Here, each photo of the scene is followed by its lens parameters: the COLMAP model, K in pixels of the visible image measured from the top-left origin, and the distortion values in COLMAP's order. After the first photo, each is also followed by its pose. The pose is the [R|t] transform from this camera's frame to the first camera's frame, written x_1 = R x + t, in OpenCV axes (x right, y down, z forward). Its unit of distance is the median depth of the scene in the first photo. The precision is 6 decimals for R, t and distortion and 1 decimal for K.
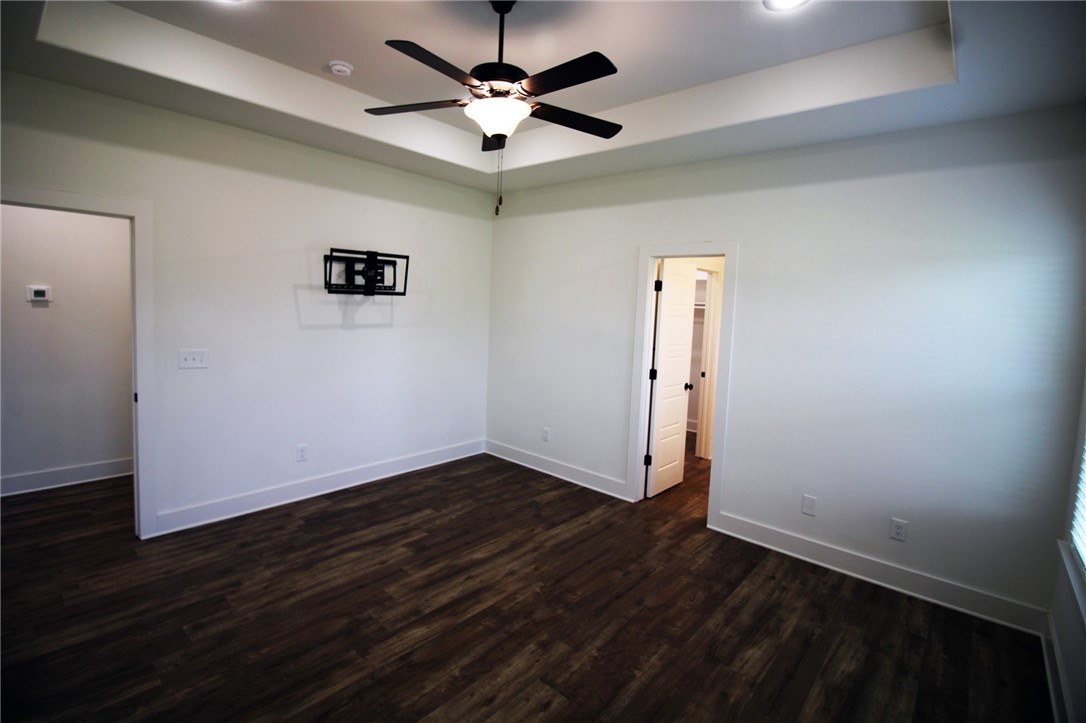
lens RADIAL K [[501.3, 0, 542.1], [0, 501.3, 345.0], [0, 0, 1]] dist [0.000810, -0.013318]
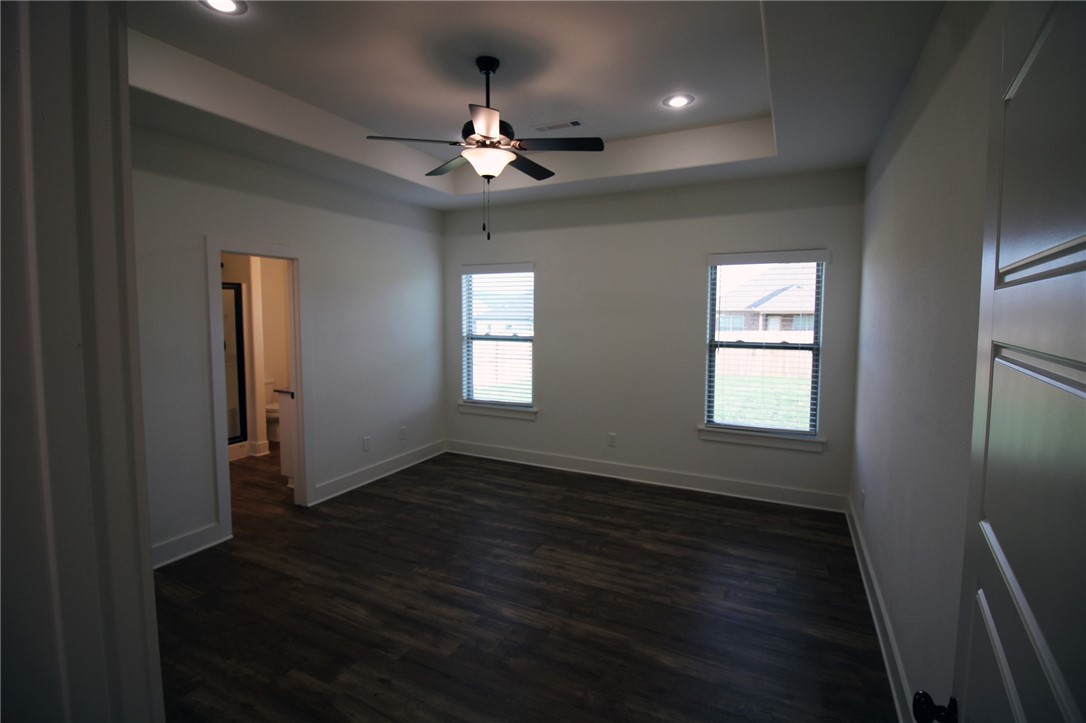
lens RADIAL K [[501.3, 0, 542.1], [0, 501.3, 345.0], [0, 0, 1]] dist [0.000810, -0.013318]
pose [[-0.259351, -0.108103, 0.959714, -1.111947], [0.065764, 0.989432, 0.129223, -0.131306], [-0.963541, 0.096628, -0.249501, 1.006815]]
